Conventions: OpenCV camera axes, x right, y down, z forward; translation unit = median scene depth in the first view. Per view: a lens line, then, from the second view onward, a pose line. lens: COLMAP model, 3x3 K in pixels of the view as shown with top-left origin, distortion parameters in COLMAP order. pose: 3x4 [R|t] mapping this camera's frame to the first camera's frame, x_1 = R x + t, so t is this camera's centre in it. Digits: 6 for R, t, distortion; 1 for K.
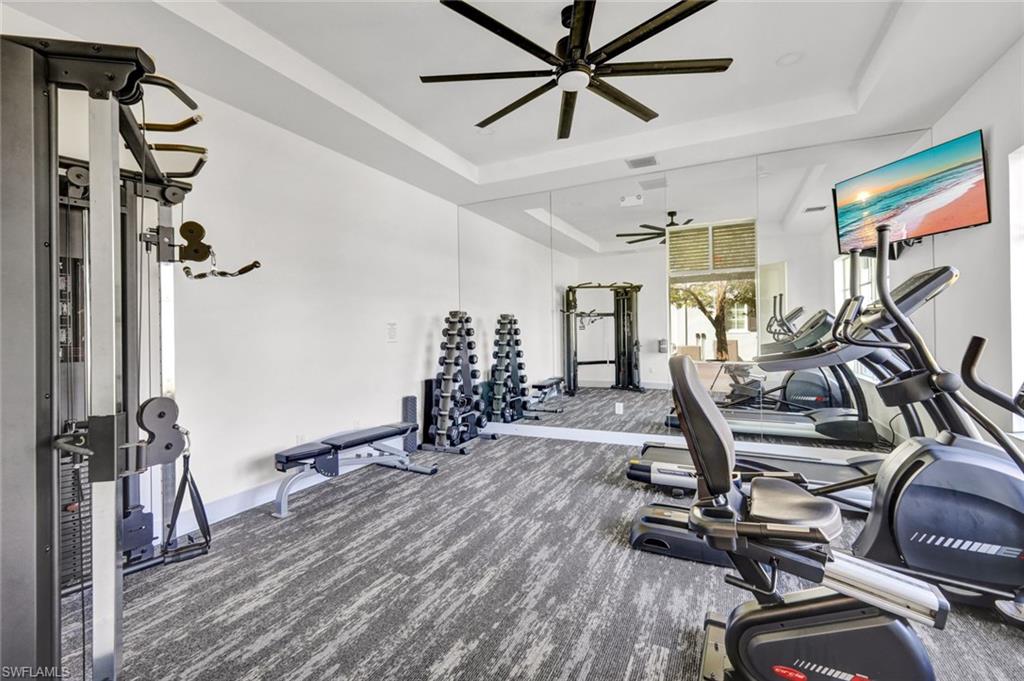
lens RADIAL K [[449.8, 0, 518.9], [0, 449.8, 336.3], [0, 0, 1]] dist [0.011726, -0.001747]
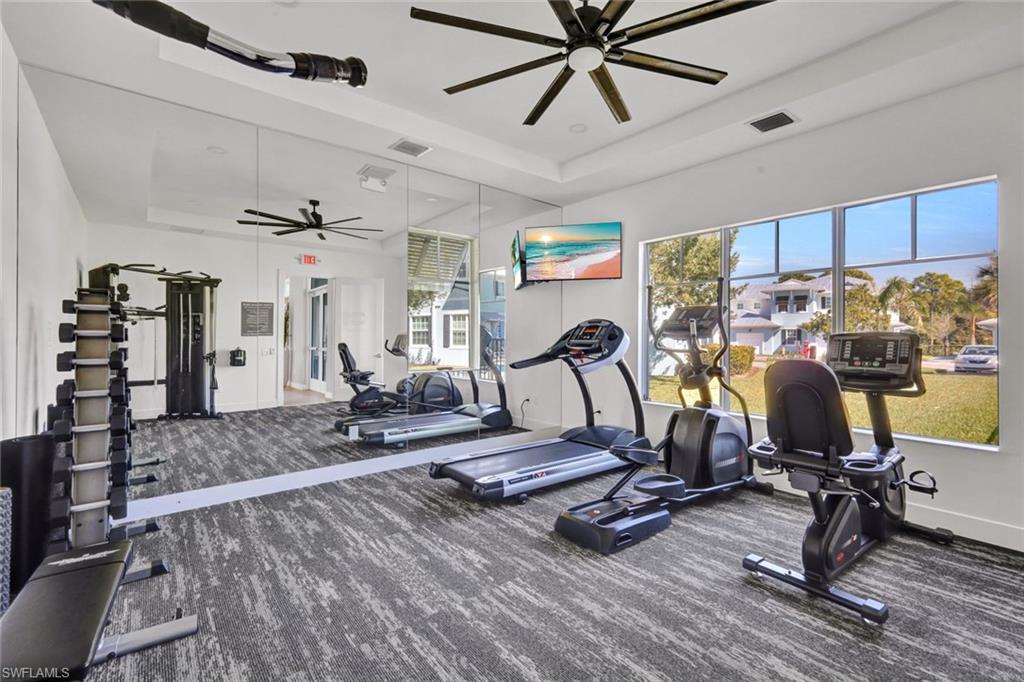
lens RADIAL K [[449.8, 0, 511.0], [0, 449.8, 339.8], [0, 0, 1]] dist [0.011726, -0.001747]
pose [[0.432683, 0.016712, 0.901391, -0.485995], [-0.002350, 0.999846, -0.017409, 0.007138], [-0.901543, 0.005414, 0.432656, 0.491201]]
